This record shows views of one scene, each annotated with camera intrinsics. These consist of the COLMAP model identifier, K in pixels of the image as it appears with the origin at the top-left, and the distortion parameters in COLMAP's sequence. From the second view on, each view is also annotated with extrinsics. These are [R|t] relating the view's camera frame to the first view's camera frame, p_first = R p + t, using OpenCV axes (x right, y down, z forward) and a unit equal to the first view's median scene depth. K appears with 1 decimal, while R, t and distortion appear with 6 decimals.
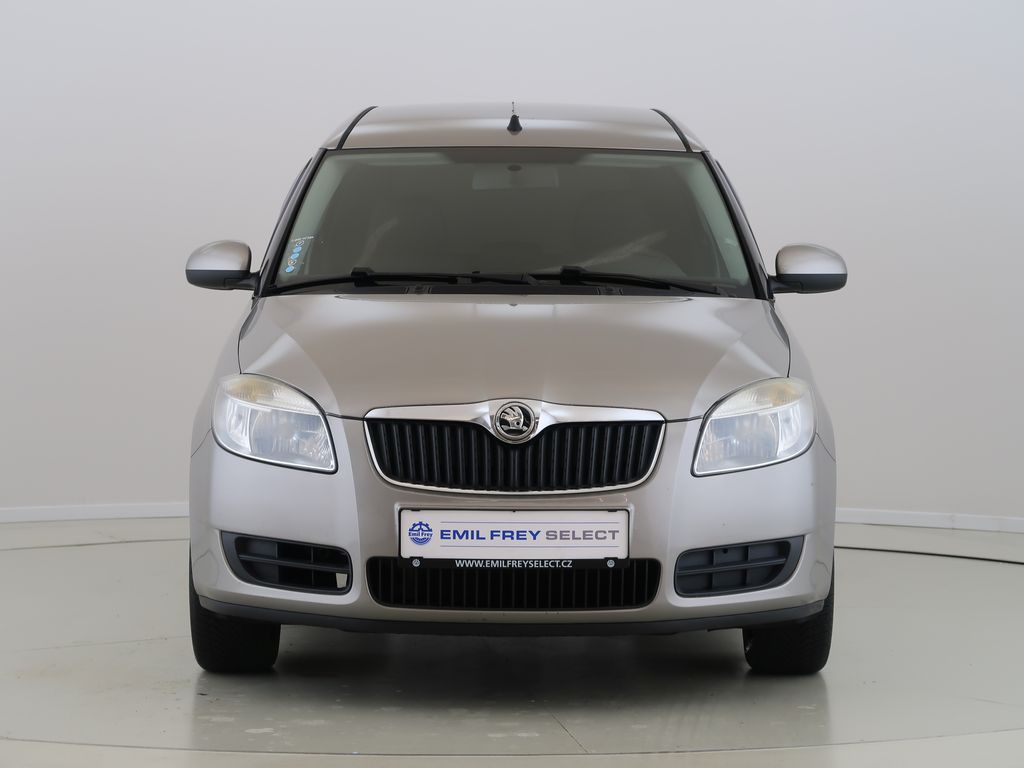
lens RADIAL K [[828.2, 0, 512.4], [0, 828.2, 382.8], [0, 0, 1]] dist [-0.005476, 0.000721]
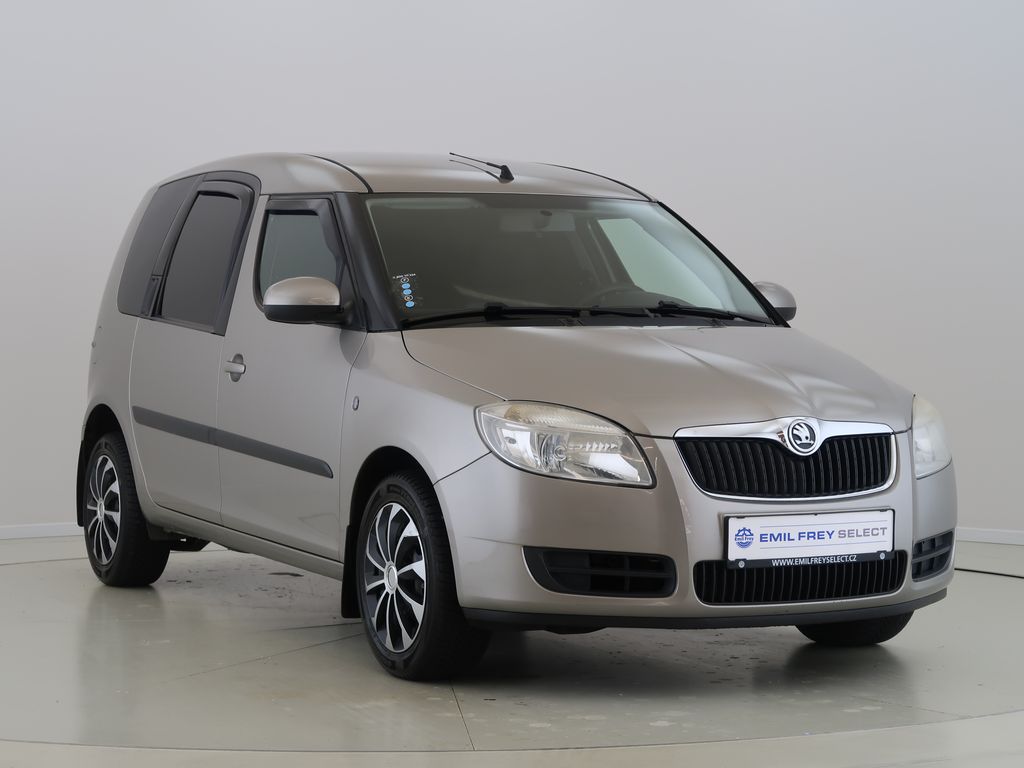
lens RADIAL K [[740.4, 0, 513.5], [0, 740.4, 408.0], [0, 0, 1]] dist [-0.000193, -0.006369]
pose [[0.988278, -0.024062, 0.150759, -0.549612], [0.023483, 0.999708, 0.005619, -0.007833], [-0.150850, -0.002013, 0.988555, 0.049107]]
